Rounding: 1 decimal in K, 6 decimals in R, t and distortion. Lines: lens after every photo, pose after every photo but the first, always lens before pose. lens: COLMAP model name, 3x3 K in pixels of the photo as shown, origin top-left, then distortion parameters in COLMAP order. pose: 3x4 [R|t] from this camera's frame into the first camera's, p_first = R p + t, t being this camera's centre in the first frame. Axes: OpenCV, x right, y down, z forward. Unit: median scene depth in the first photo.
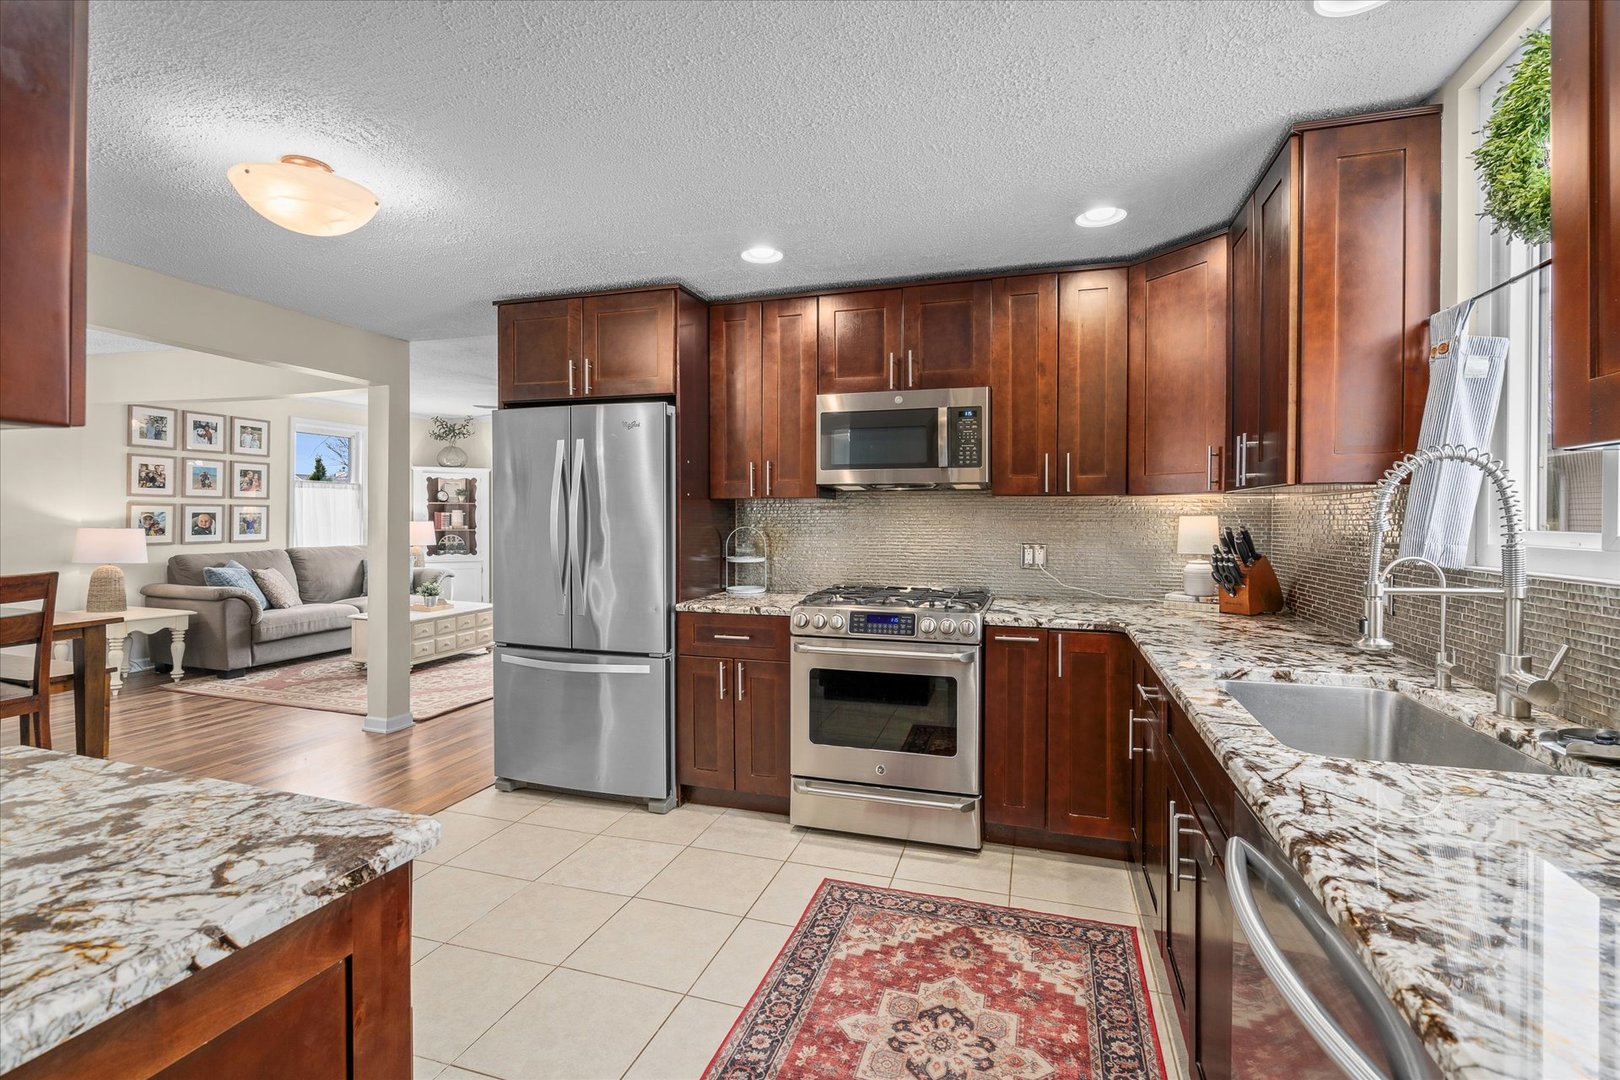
lens RADIAL K [[740.6, 0, 814.4], [0, 740.6, 520.4], [0, 0, 1]] dist [-0.004925, -0.000315]
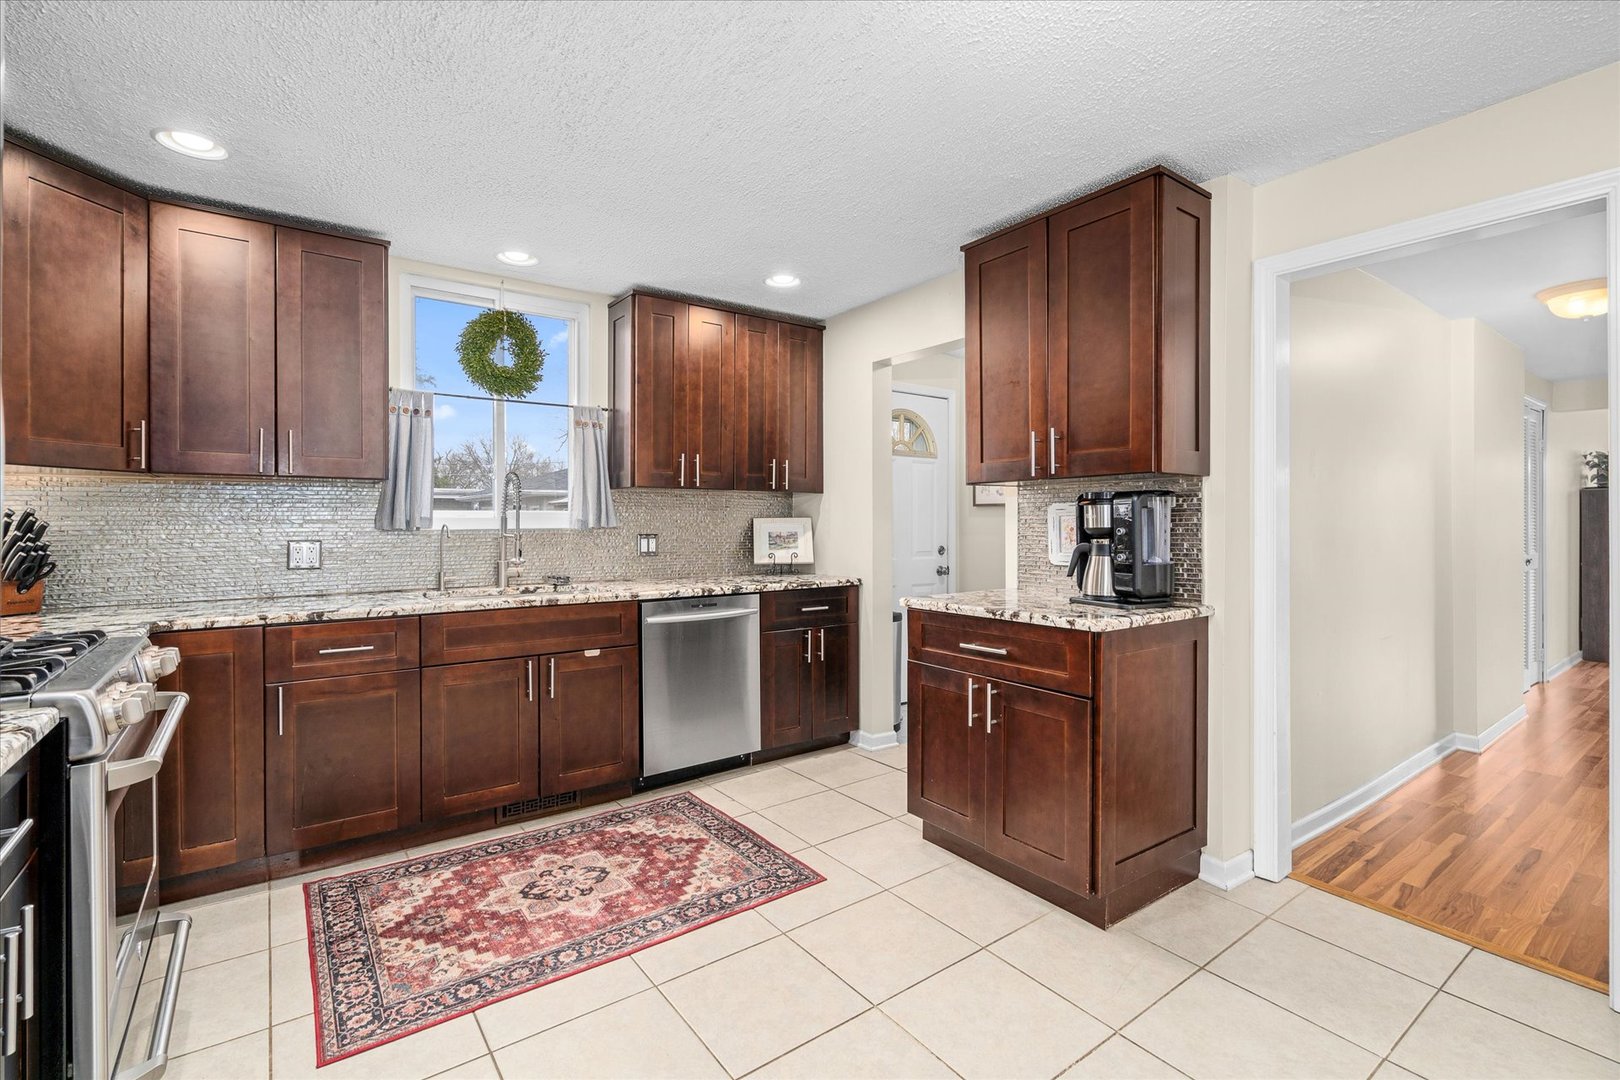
lens RADIAL K [[740.6, 0, 814.4], [0, 740.6, 520.4], [0, 0, 1]] dist [-0.004925, -0.000315]
pose [[-0.809047, -0.001297, 0.587743, -0.892690], [0.003448, 0.999970, 0.006952, 0.026445], [-0.587734, 0.007651, -0.809018, 1.625741]]
